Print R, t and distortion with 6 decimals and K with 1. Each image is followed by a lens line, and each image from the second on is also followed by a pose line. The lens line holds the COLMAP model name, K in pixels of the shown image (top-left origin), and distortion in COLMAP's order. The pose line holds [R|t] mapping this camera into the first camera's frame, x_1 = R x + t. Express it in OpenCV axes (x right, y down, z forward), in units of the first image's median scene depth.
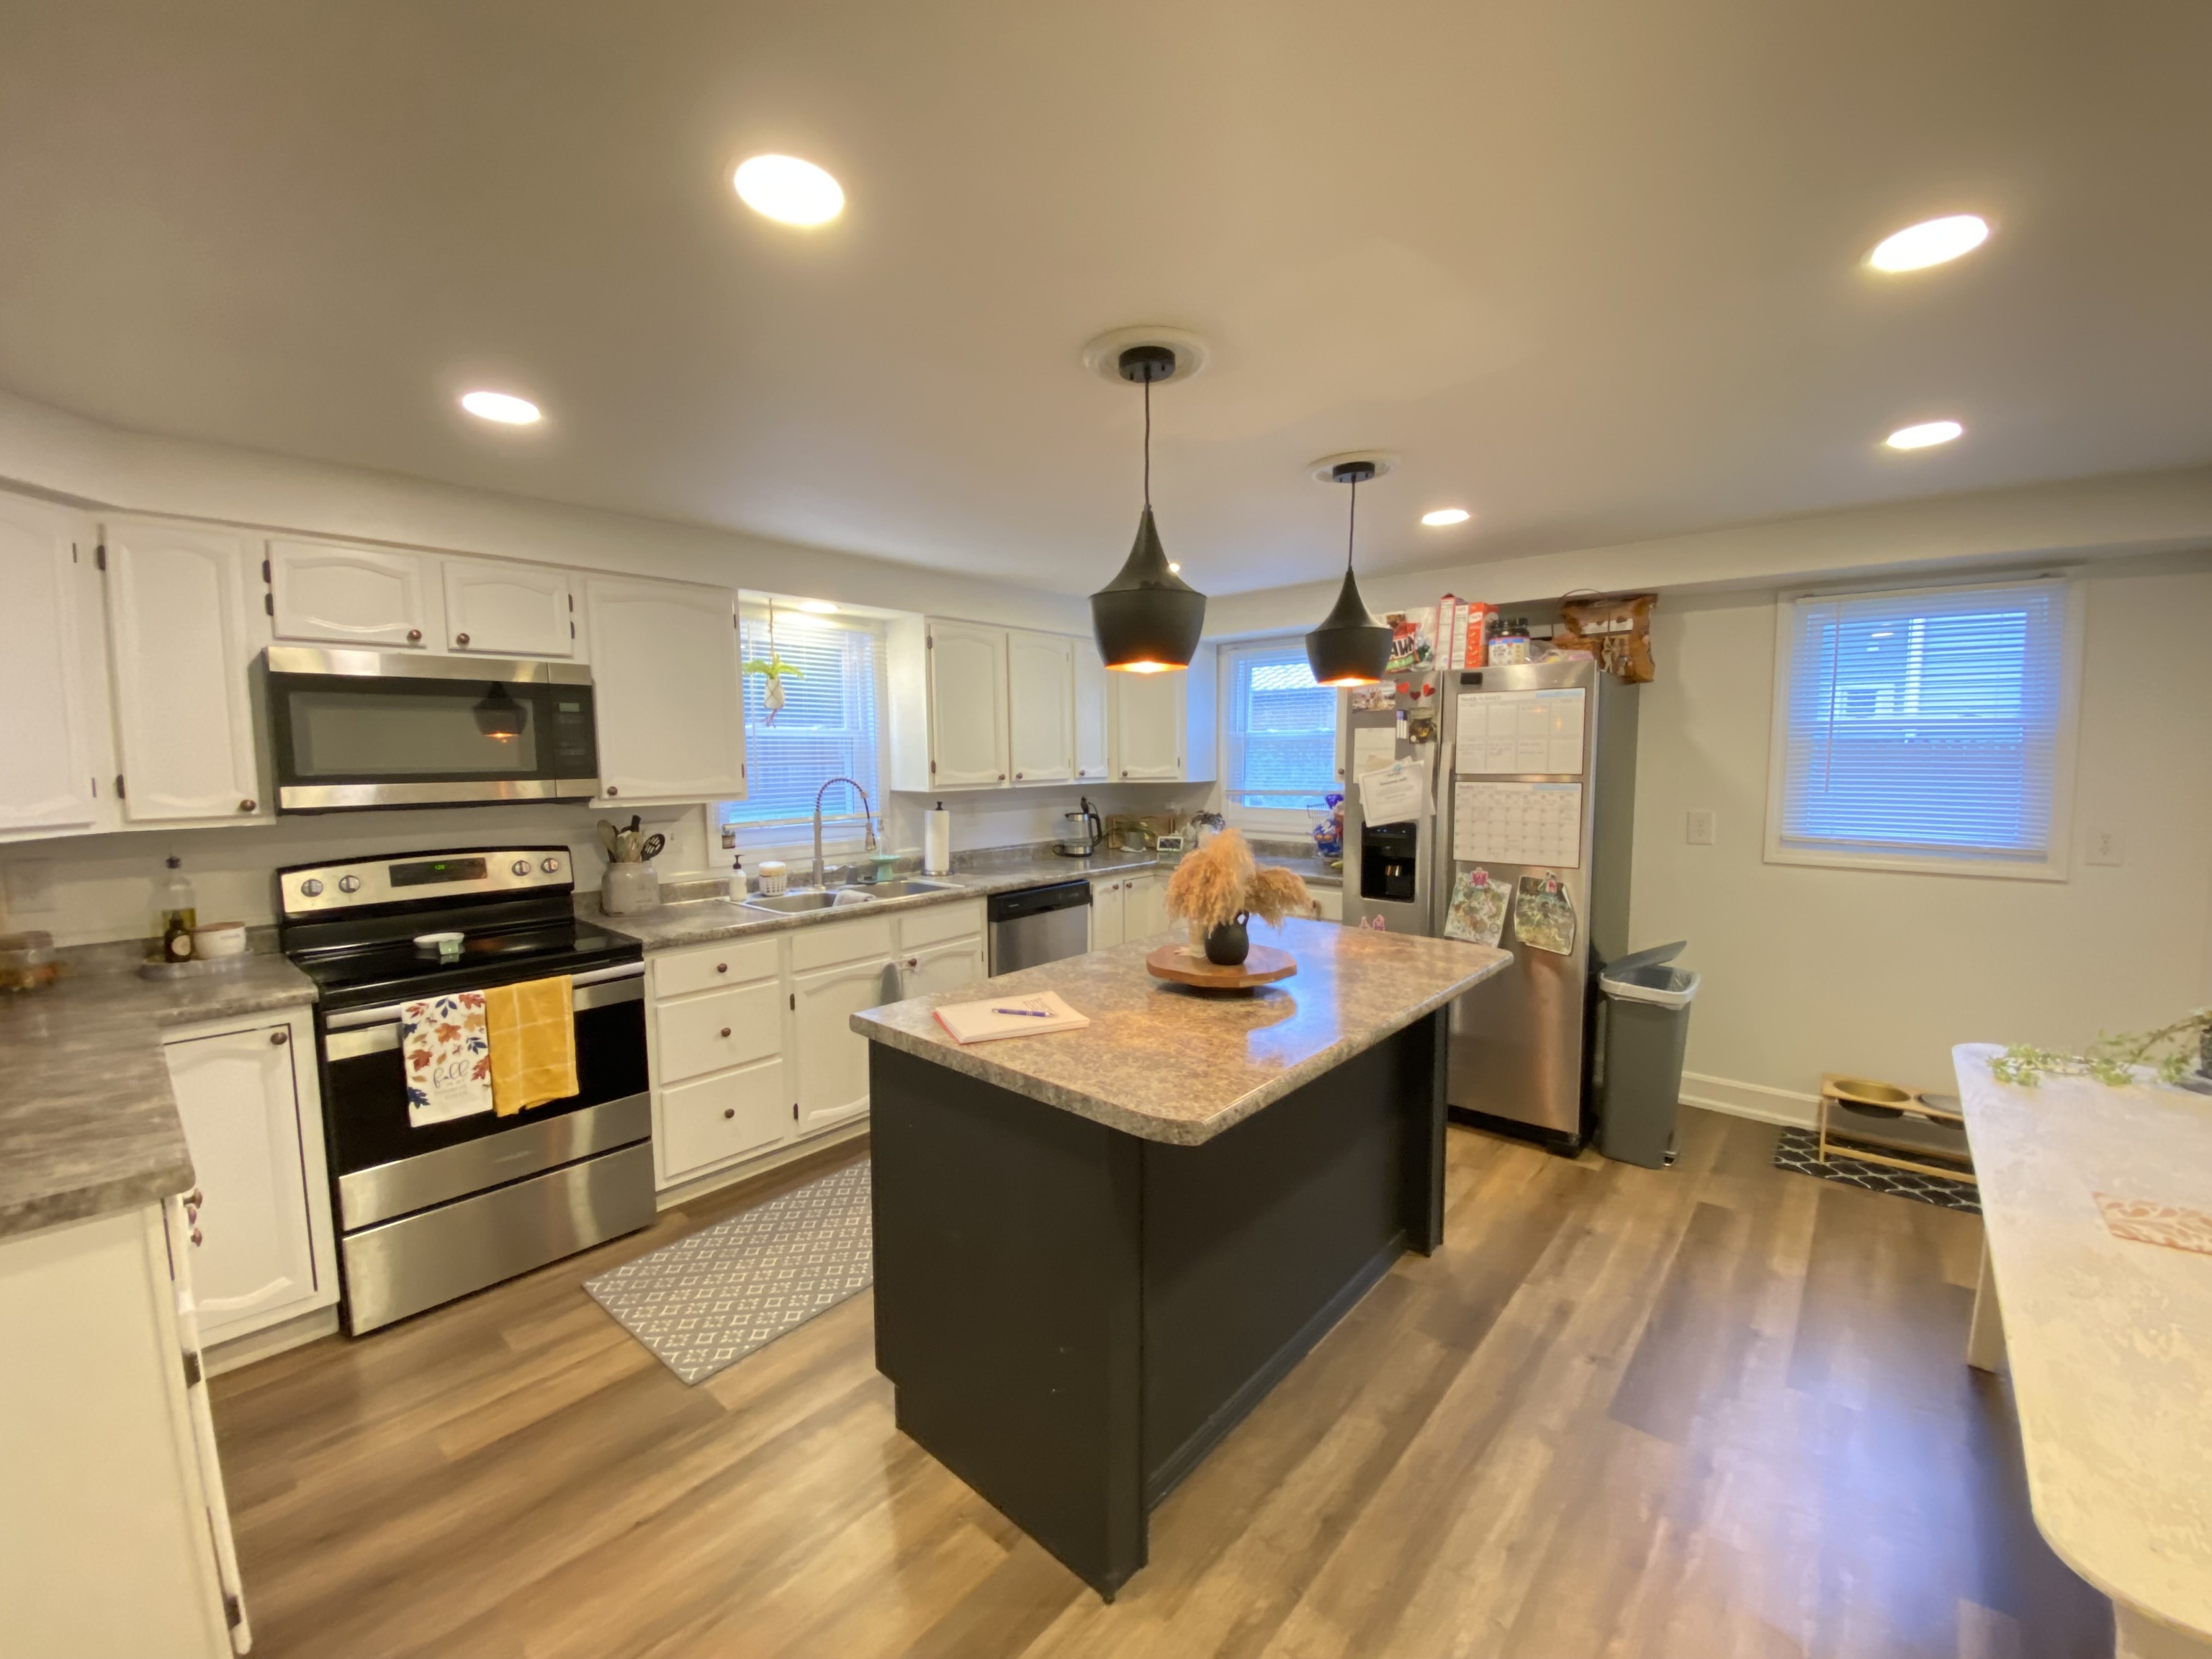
lens RADIAL K [[895.5, 0, 1106.0], [0, 895.5, 829.5], [0, 0, 1]] dist [0.021650, -0.019776]
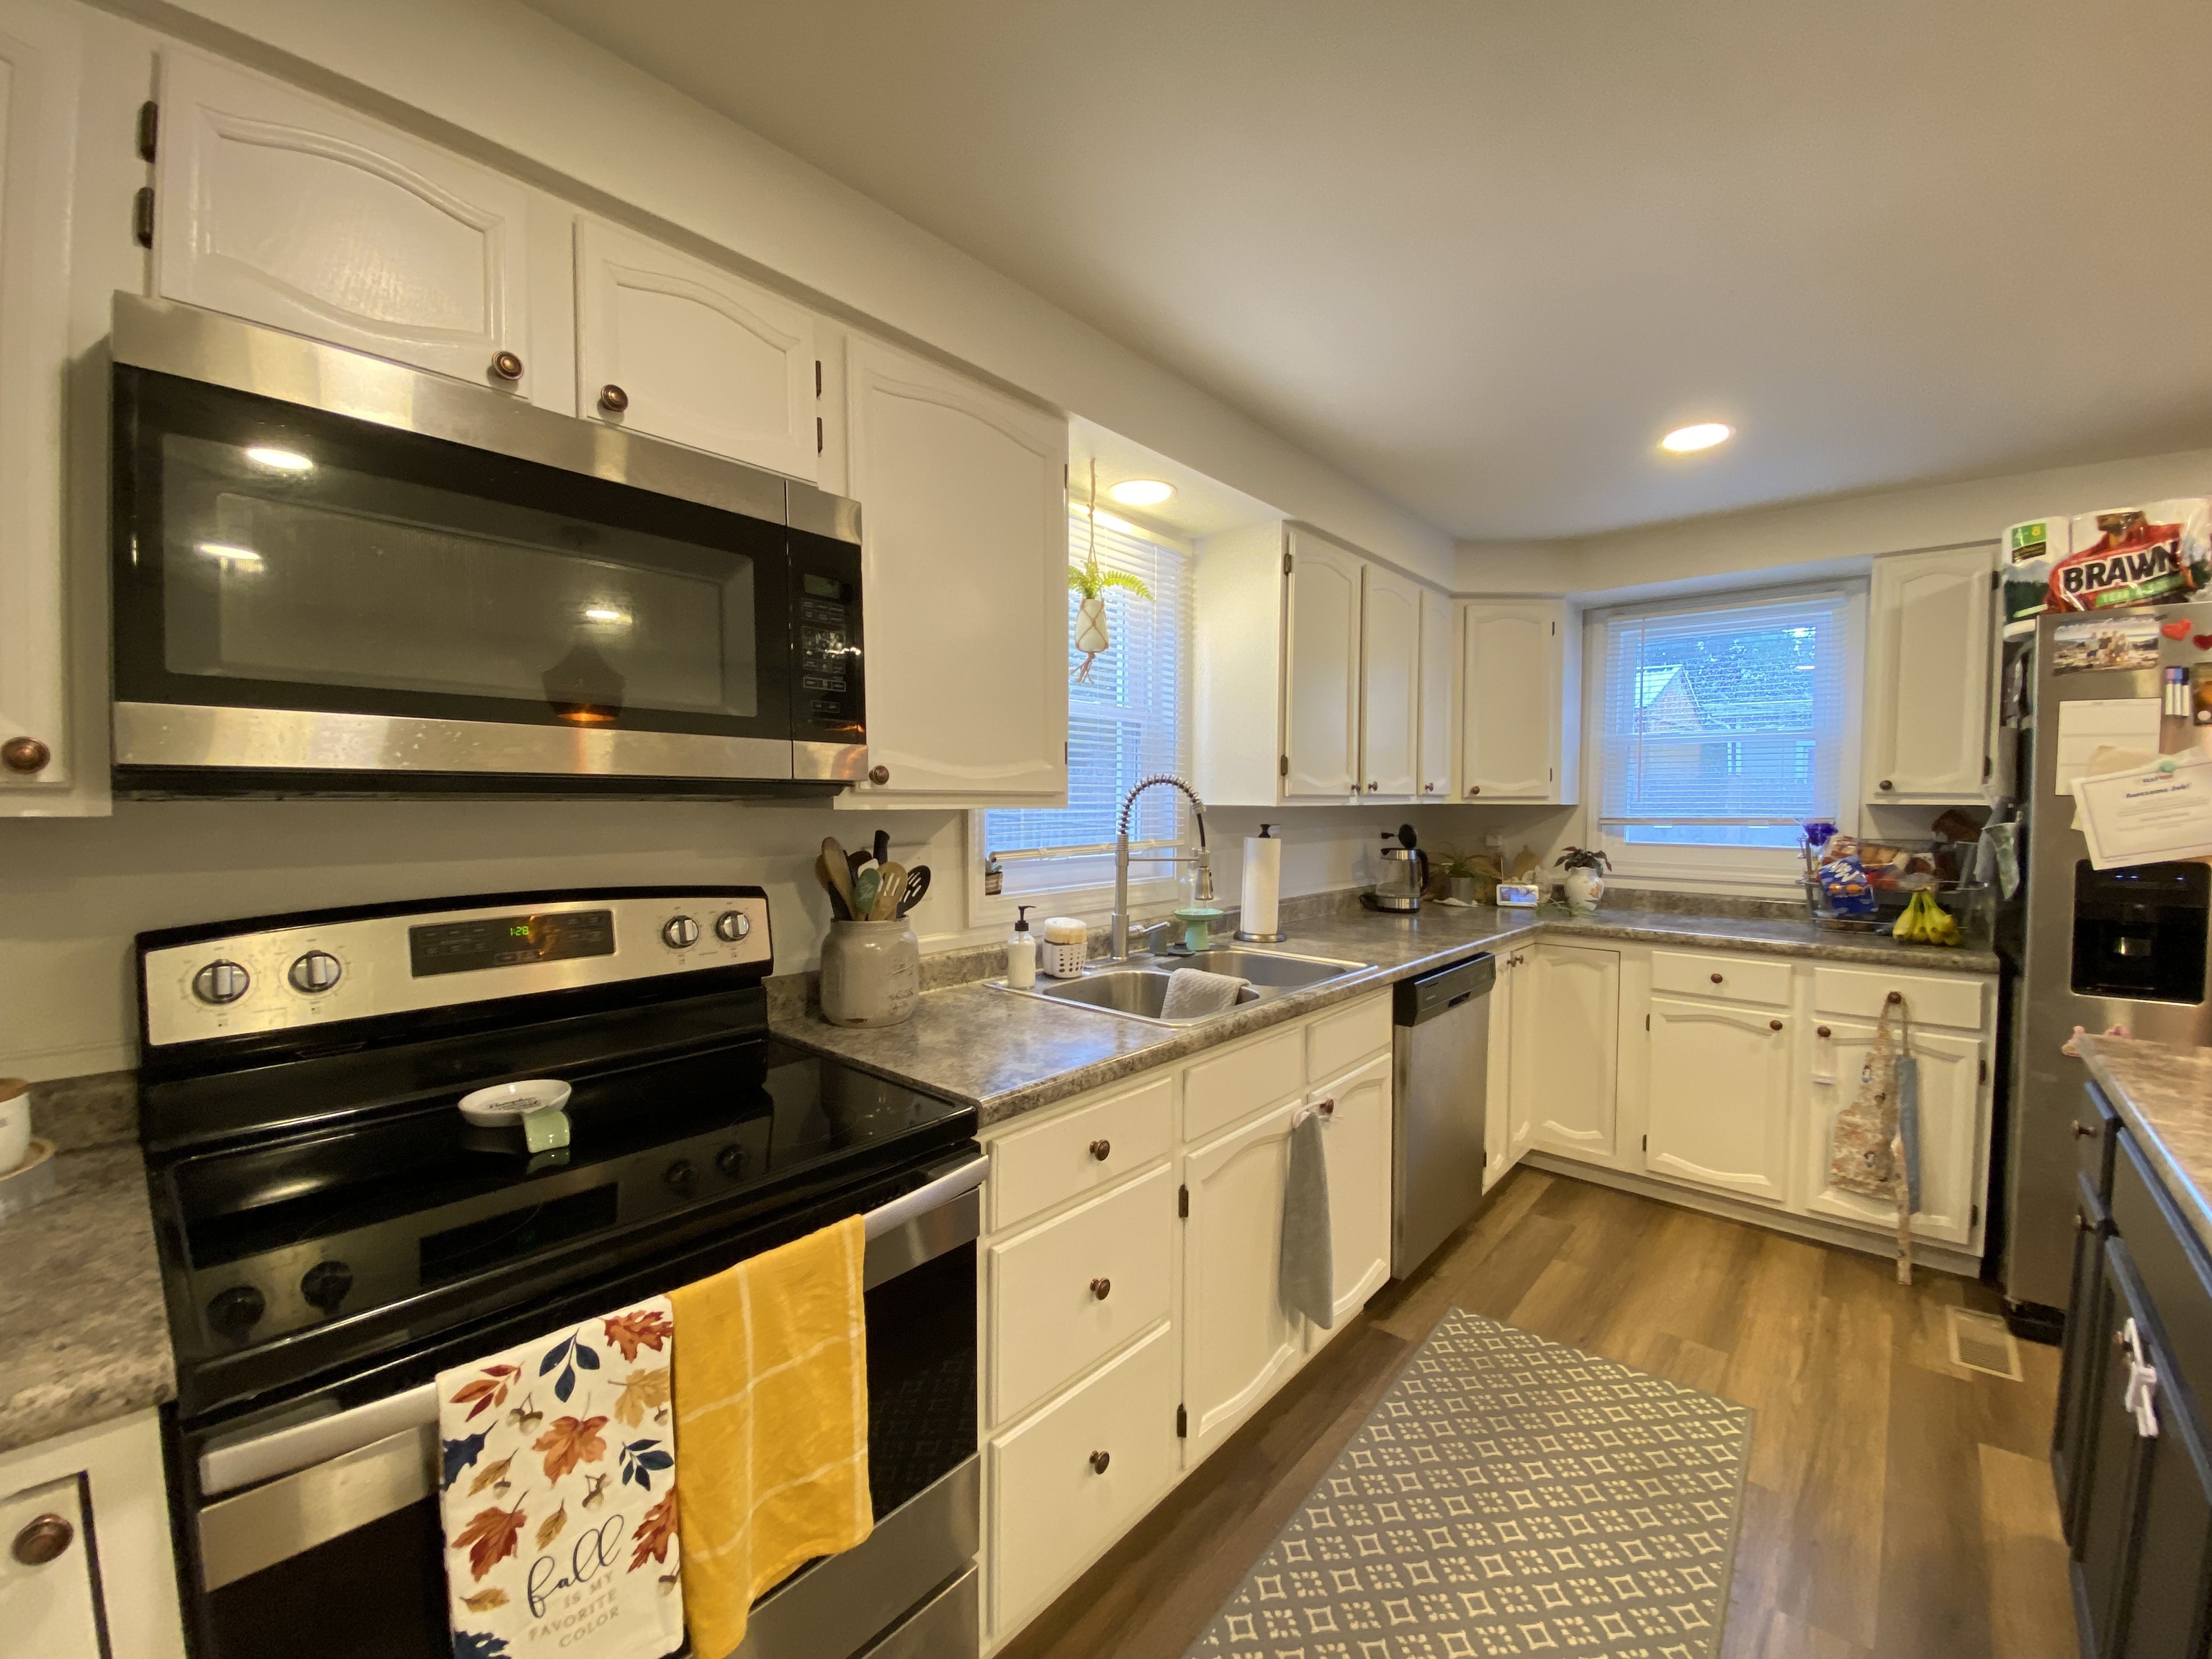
lens RADIAL K [[895.5, 0, 1106.0], [0, 895.5, 829.5], [0, 0, 1]] dist [0.021650, -0.019776]
pose [[0.999929, 0.011496, -0.002982, -0.459274], [-0.011638, 0.998540, -0.052741, 0.012146], [0.002371, 0.052771, 0.998604, 0.563928]]
